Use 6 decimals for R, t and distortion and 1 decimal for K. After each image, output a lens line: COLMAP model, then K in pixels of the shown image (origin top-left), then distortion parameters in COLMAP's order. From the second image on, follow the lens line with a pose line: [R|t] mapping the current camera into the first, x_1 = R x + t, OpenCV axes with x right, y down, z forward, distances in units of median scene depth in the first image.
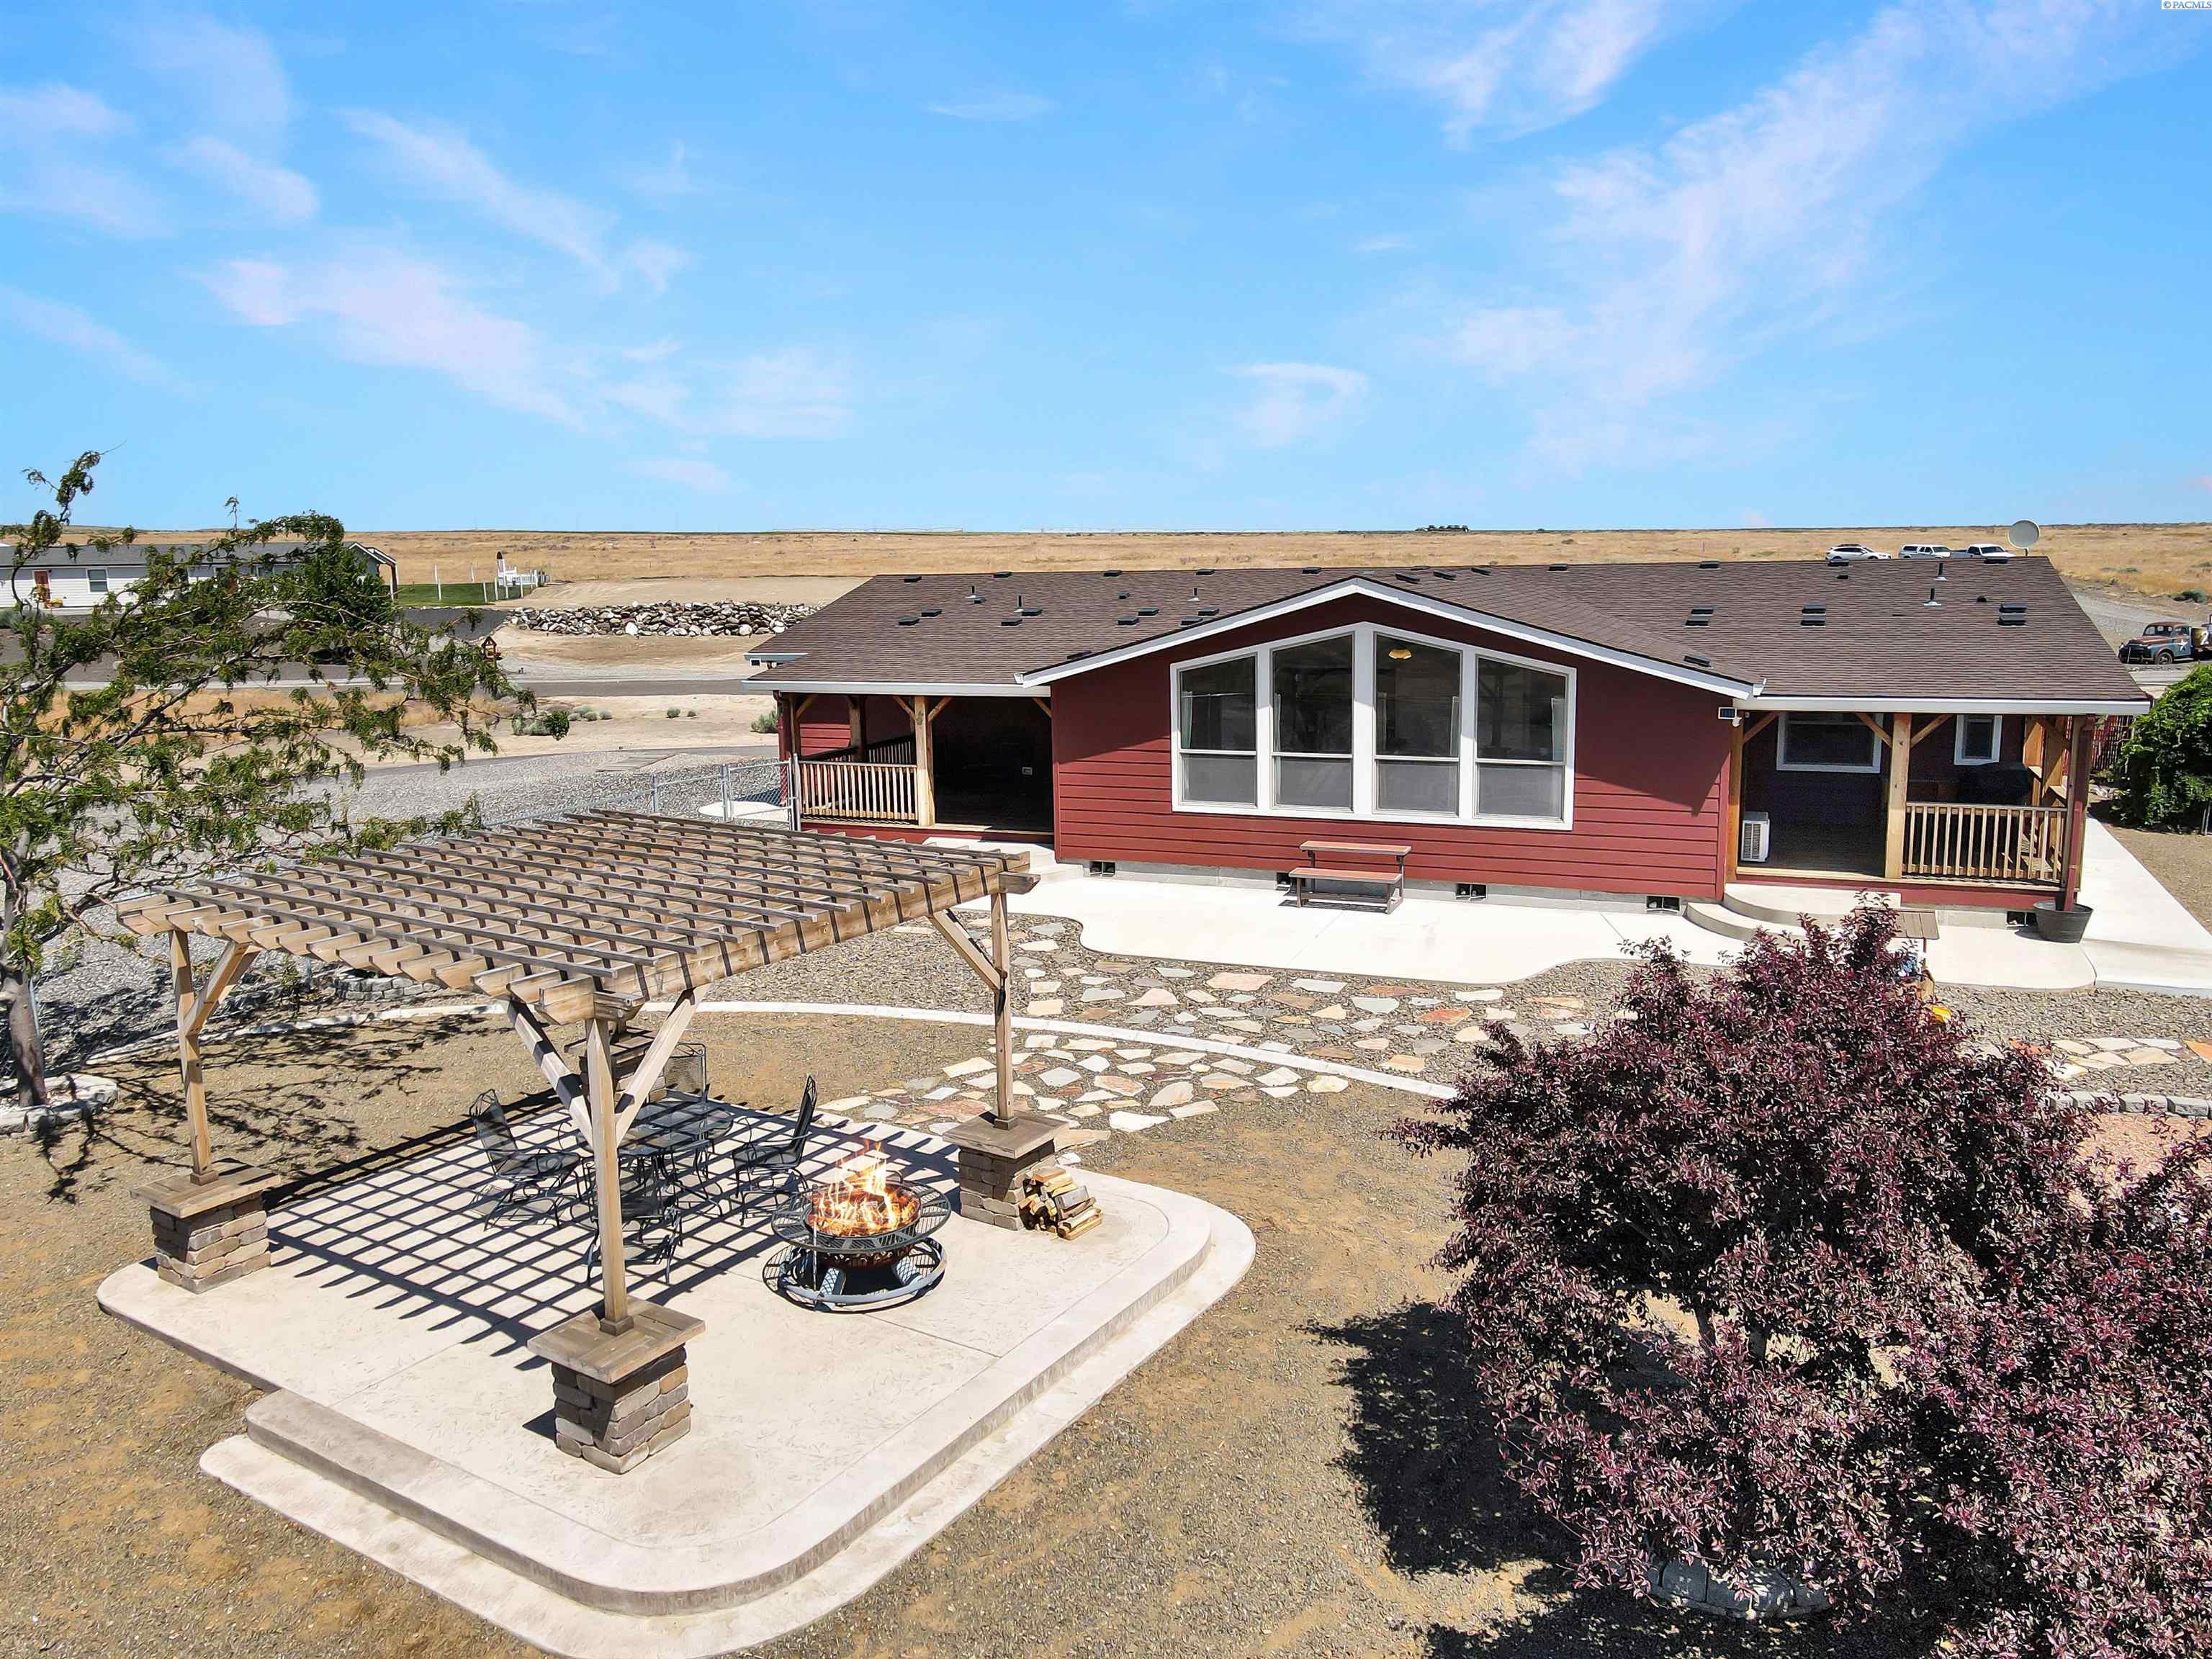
lens RADIAL K [[1608.0, 0, 1106.0], [0, 1608.0, 829.5], [0, 0, 1]] dist [-0.002279, -0.000697]
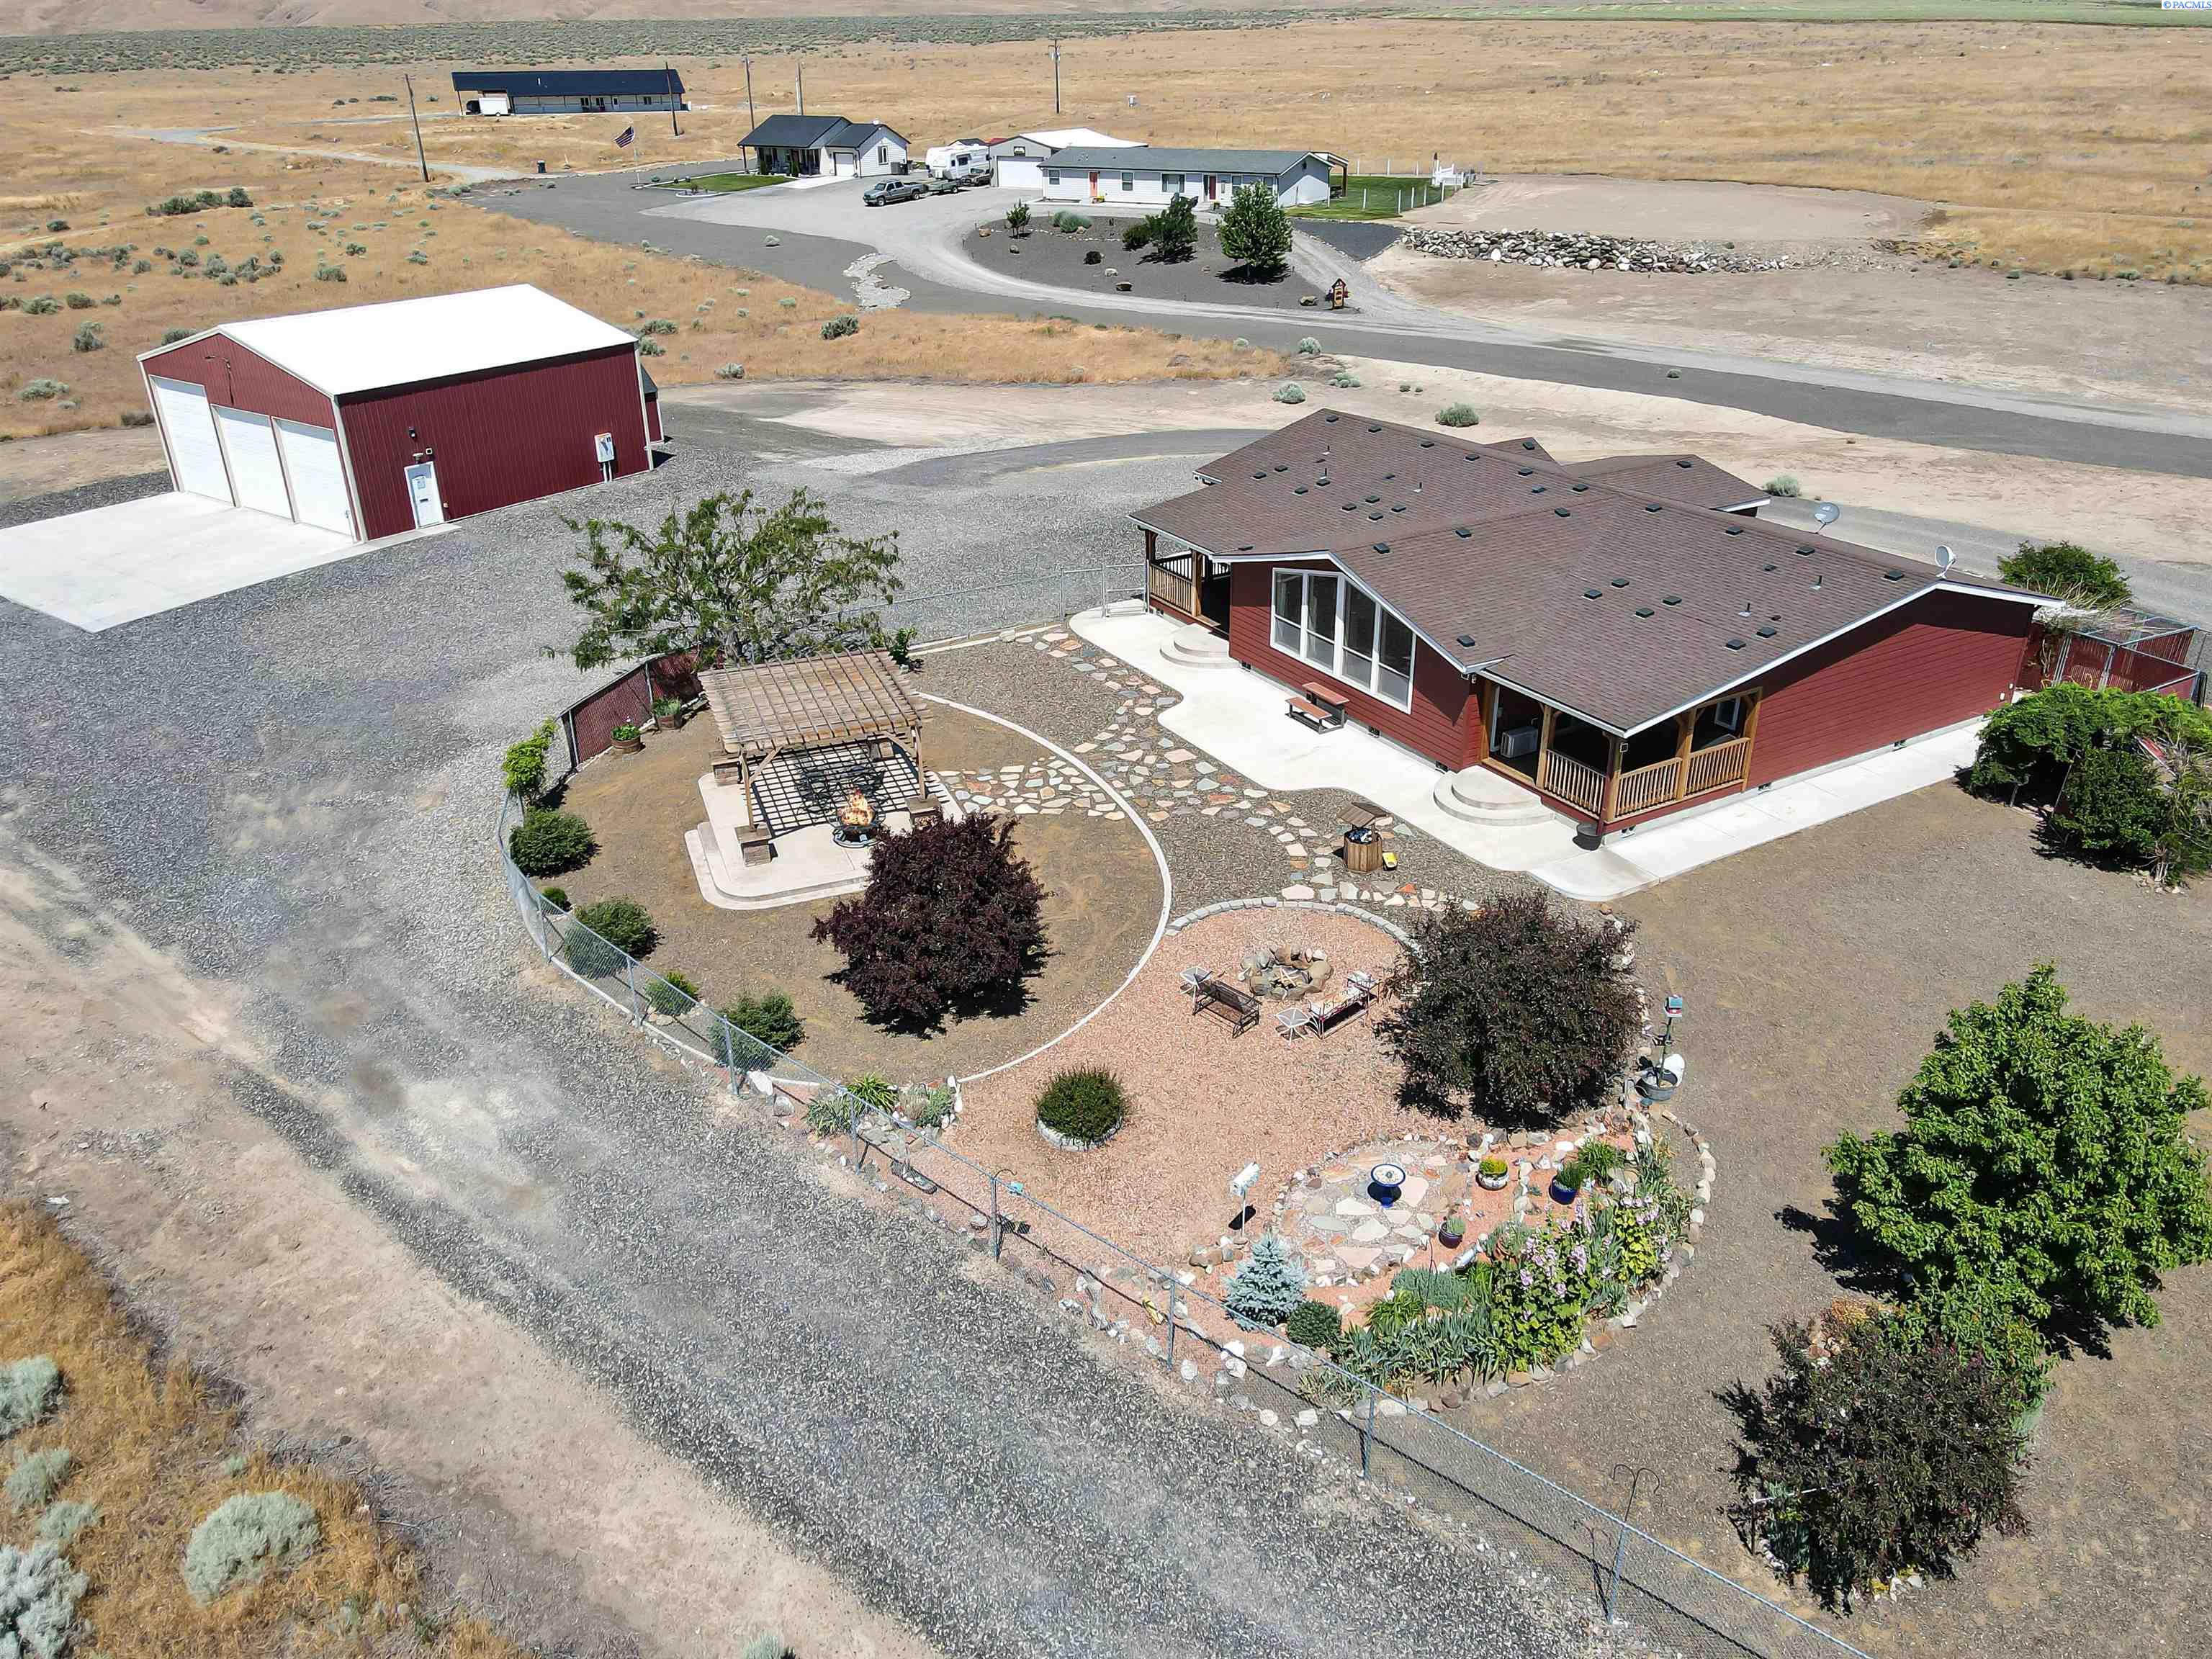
lens RADIAL K [[1584.3, 0, 1106.0], [0, 1584.3, 829.5], [0, 0, 1]] dist [0.001175, 0.047015]
pose [[0.800891, 0.271846, -0.533547, 0.939620], [-0.102759, 0.940189, 0.324785, -0.394102], [0.589927, -0.205290, 0.780924, -0.566241]]
